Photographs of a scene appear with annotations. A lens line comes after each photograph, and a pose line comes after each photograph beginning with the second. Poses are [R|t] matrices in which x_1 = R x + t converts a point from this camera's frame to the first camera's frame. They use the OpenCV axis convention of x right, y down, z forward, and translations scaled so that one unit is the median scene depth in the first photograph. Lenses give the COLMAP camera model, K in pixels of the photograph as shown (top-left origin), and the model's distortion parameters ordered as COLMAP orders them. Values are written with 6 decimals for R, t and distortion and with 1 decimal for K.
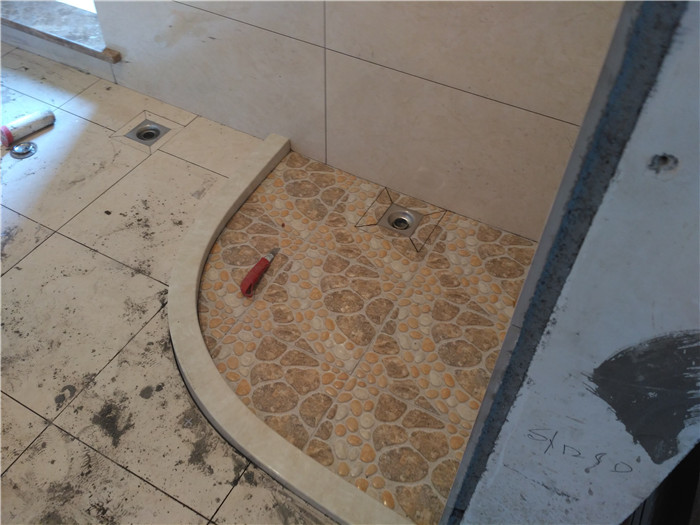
lens RADIAL K [[626.6, 0, 344.0], [0, 626.6, 261.8], [0, 0, 1]] dist [0.131809, -0.285999]
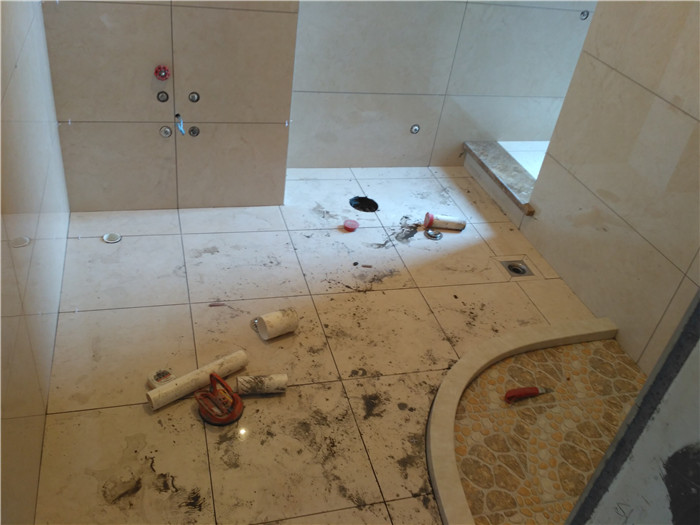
lens RADIAL K [[626.6, 0, 344.0], [0, 626.6, 261.8], [0, 0, 1]] dist [0.131809, -0.285999]
pose [[0.698984, 0.472888, -0.536468, 0.154935], [-0.604969, 0.791037, -0.090950, 0.141246], [0.381357, 0.388120, 0.839005, -0.255012]]
